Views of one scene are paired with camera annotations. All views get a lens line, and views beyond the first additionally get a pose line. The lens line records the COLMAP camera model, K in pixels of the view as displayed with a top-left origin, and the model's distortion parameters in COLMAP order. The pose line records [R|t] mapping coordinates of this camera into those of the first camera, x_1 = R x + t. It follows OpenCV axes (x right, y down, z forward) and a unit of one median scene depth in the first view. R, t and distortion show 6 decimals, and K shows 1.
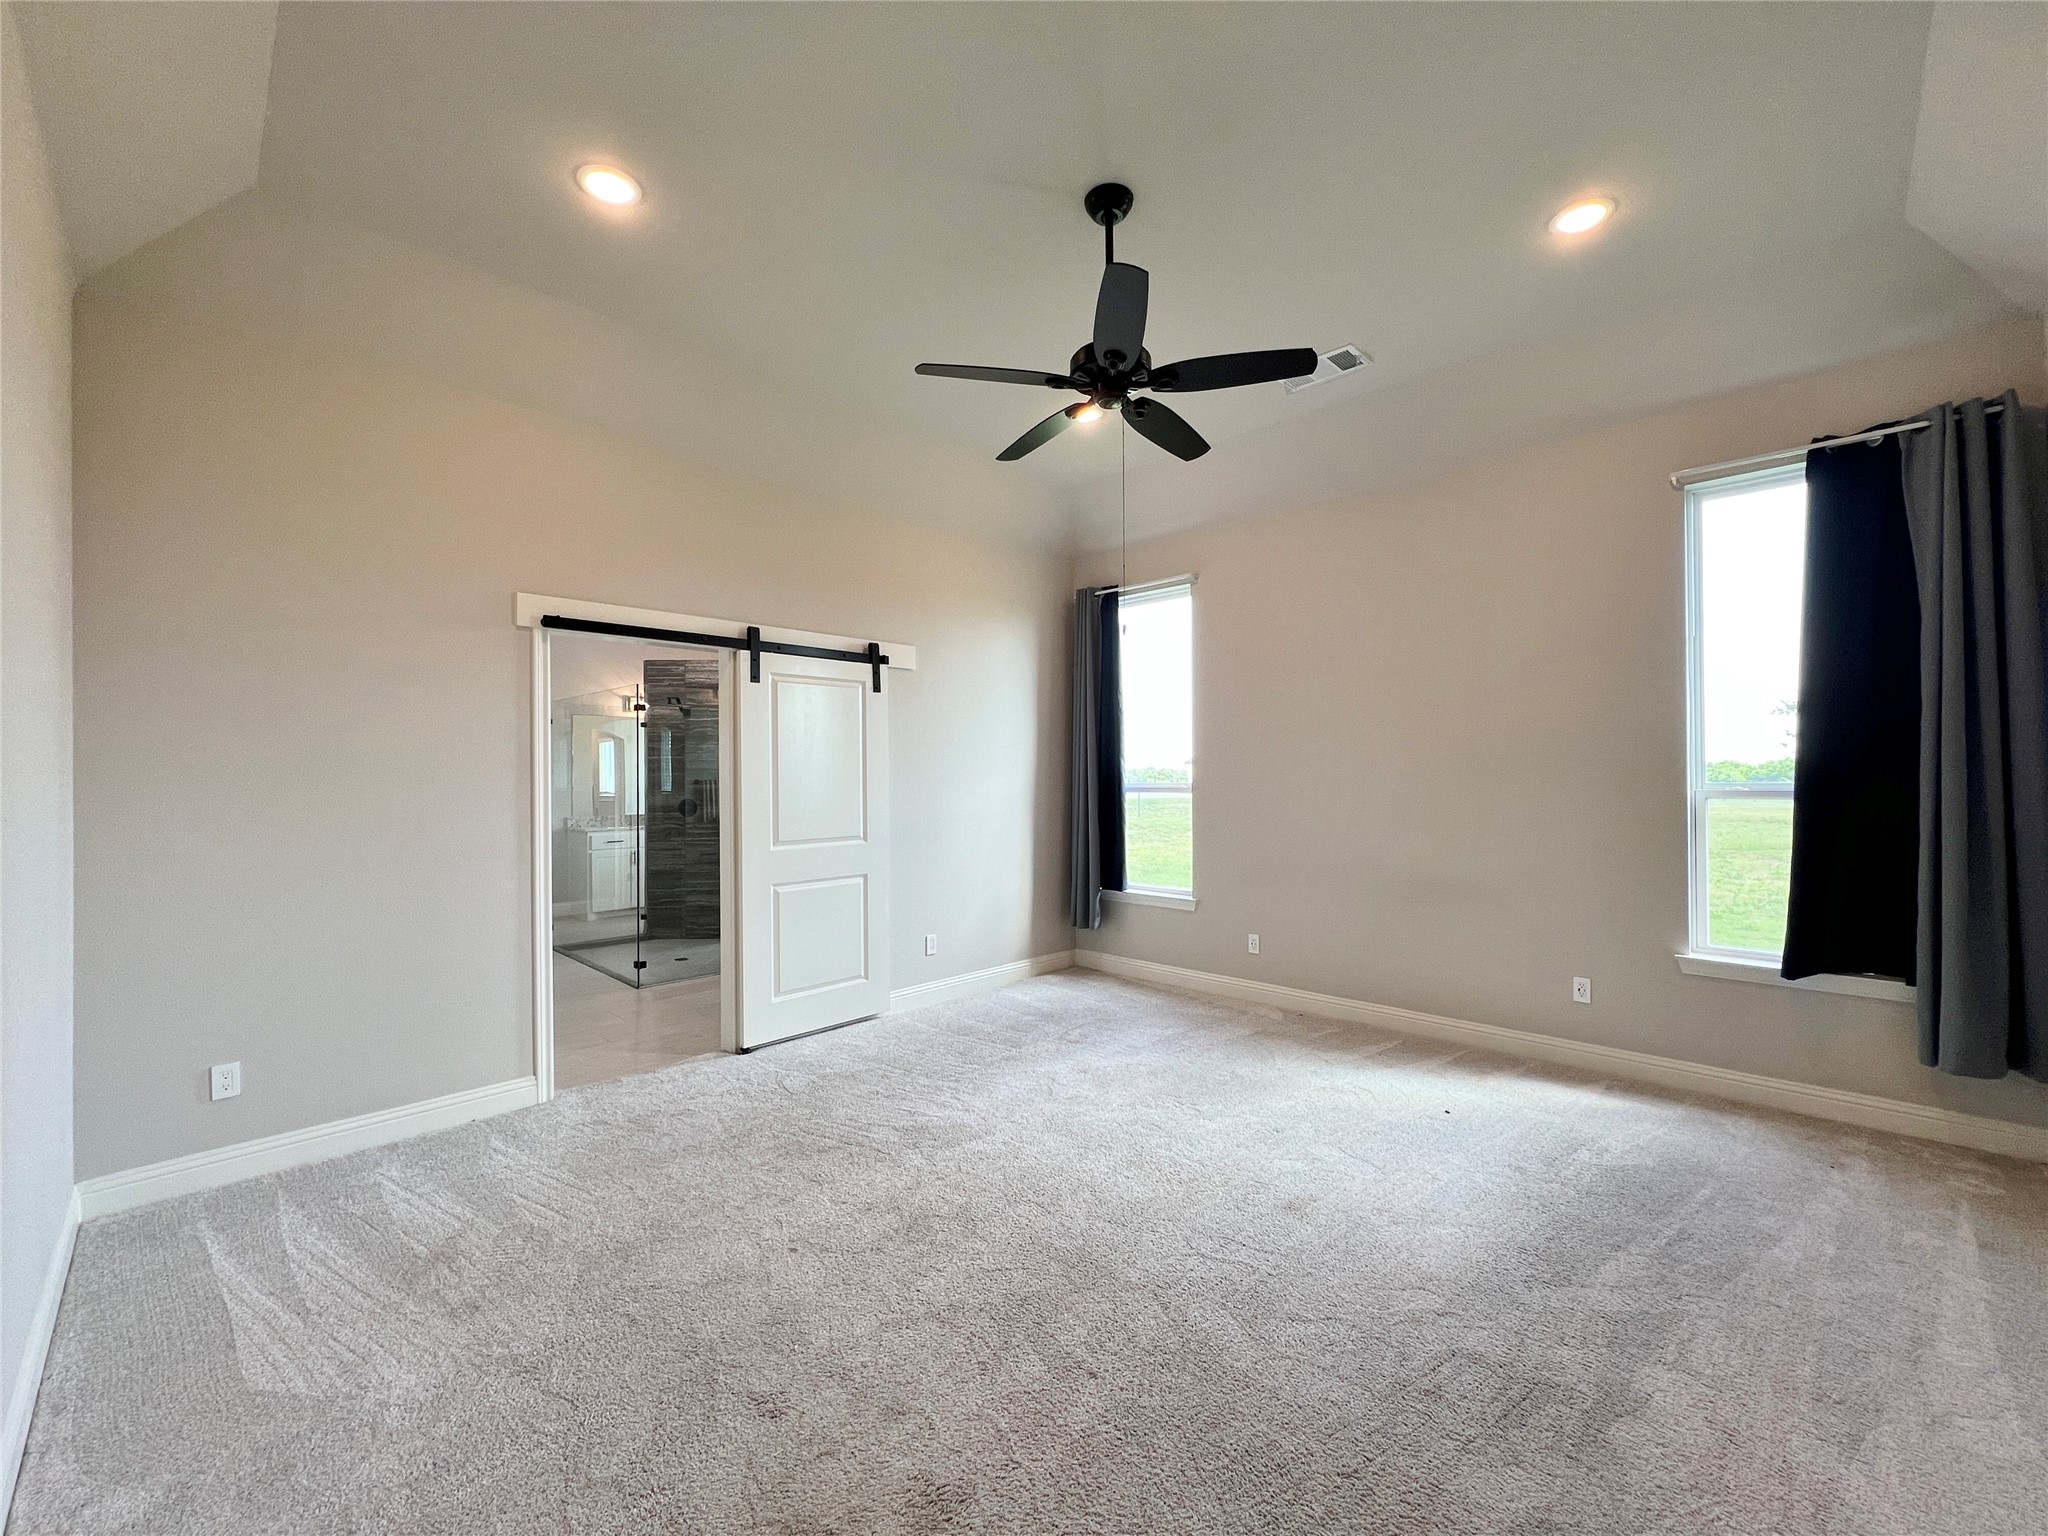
lens RADIAL K [[821.1, 0, 1024.8], [0, 821.1, 772.0], [0, 0, 1]] dist [-0.001401, 0.000172]
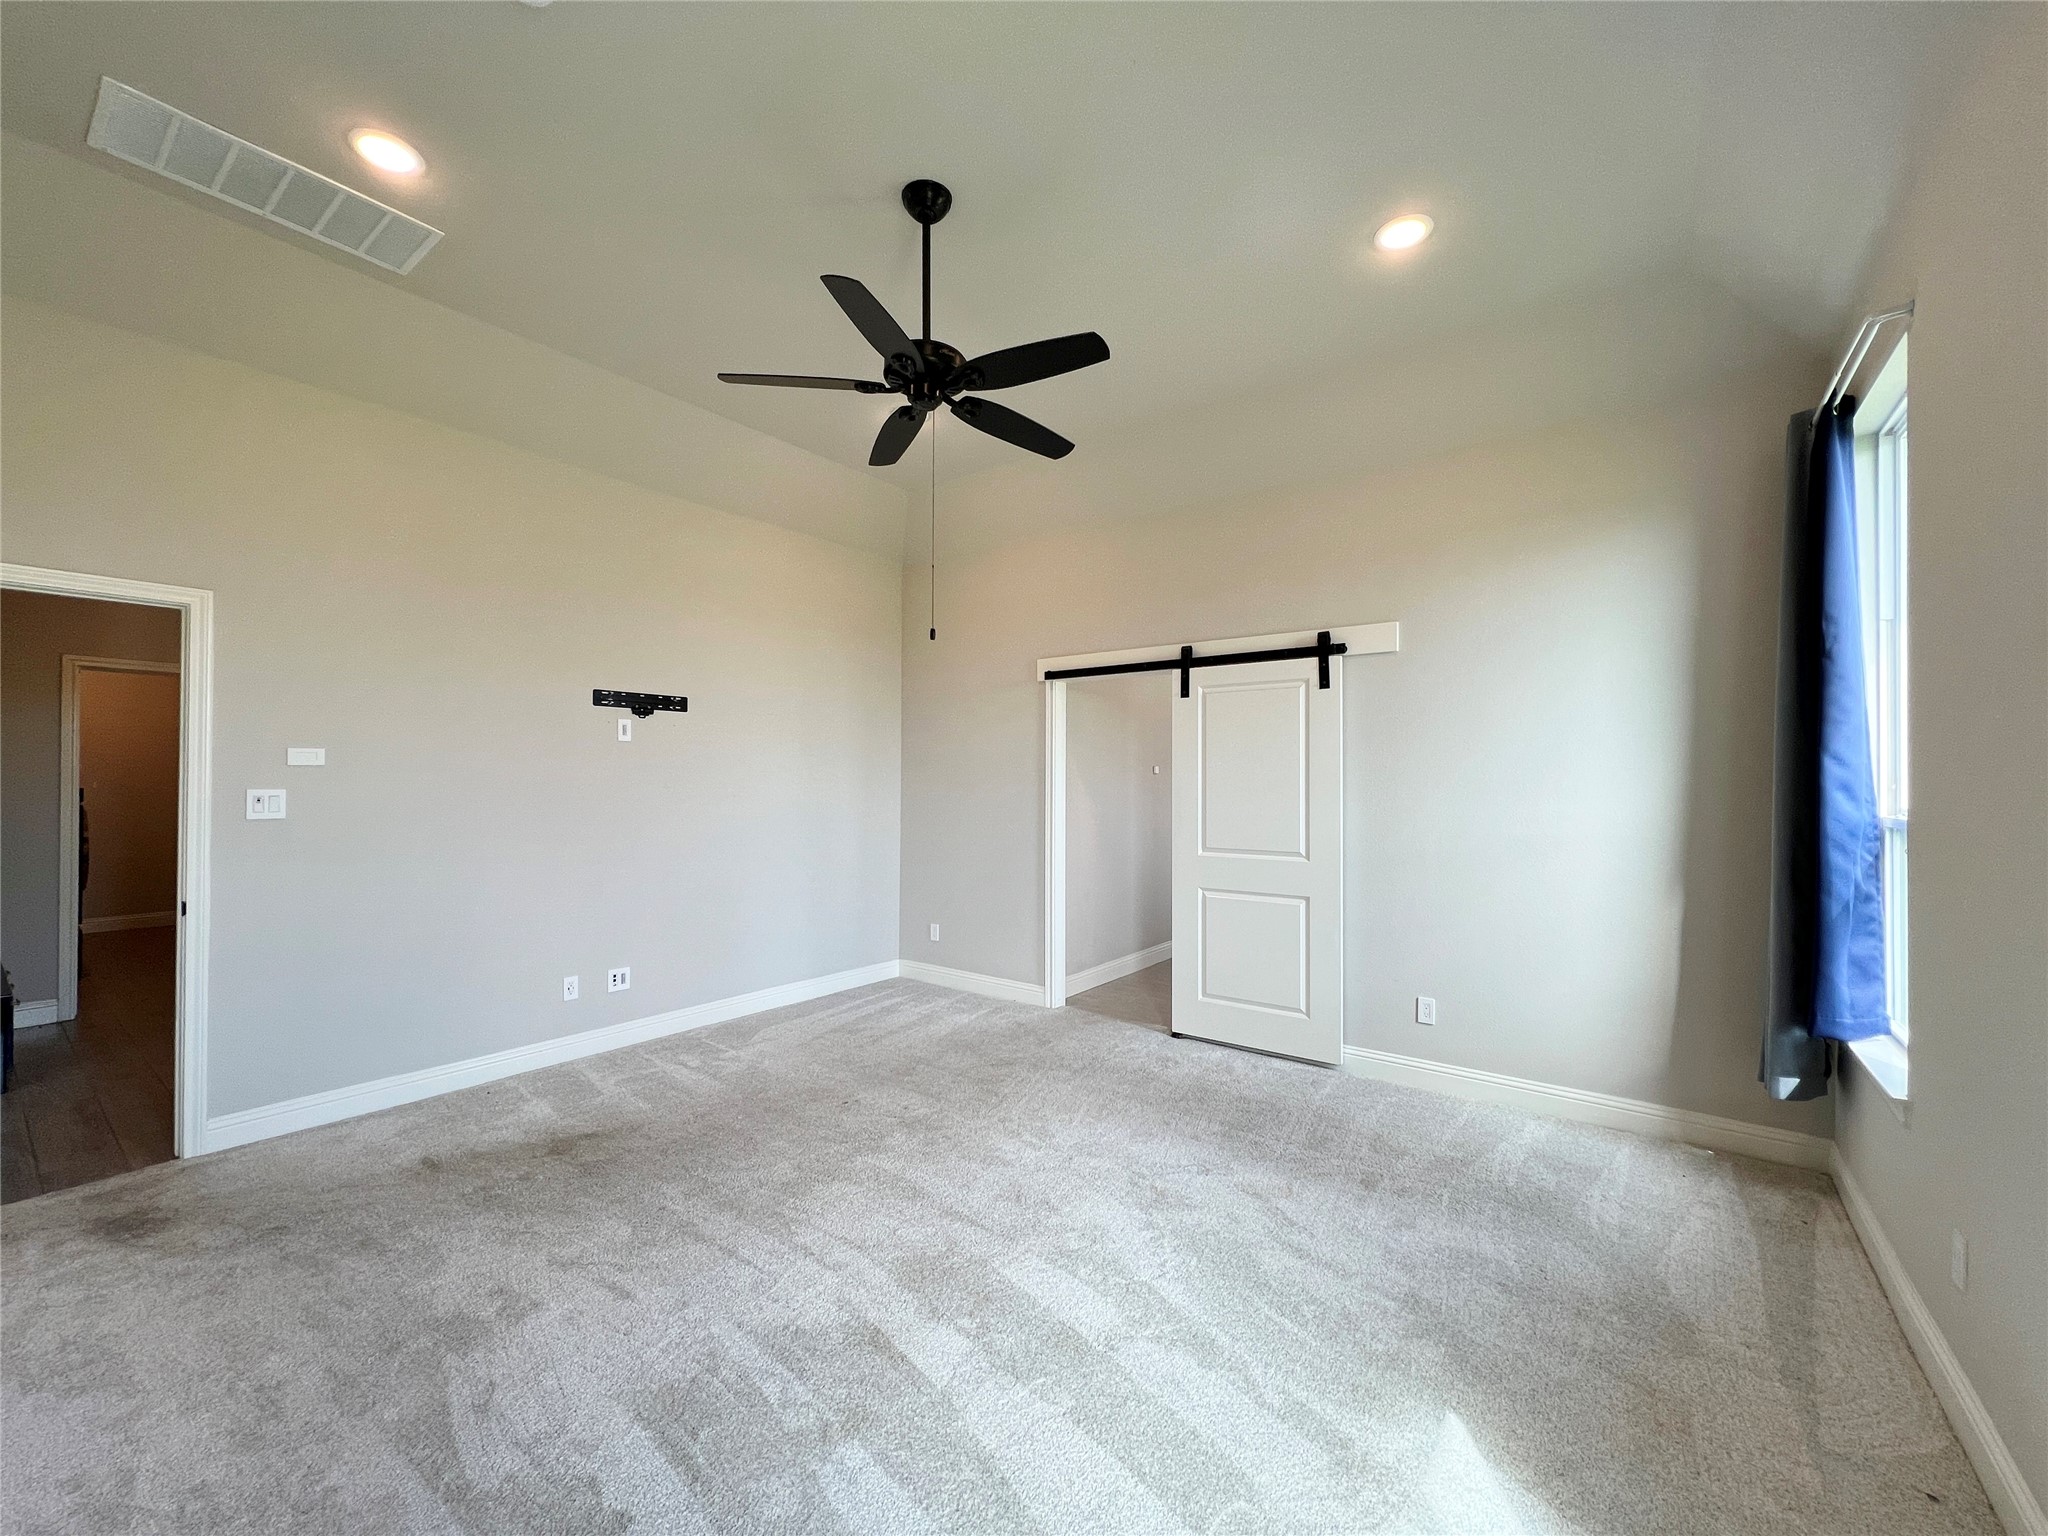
lens RADIAL K [[809.0, 0, 1032.4], [0, 809.0, 776.3], [0, 0, 1]] dist [-0.001084, -0.000049]
pose [[0.139568, -0.003009, -0.990208, 0.681222], [-0.007318, 0.999965, -0.004070, 0.000361], [0.990185, 0.007815, 0.139542, 0.639082]]
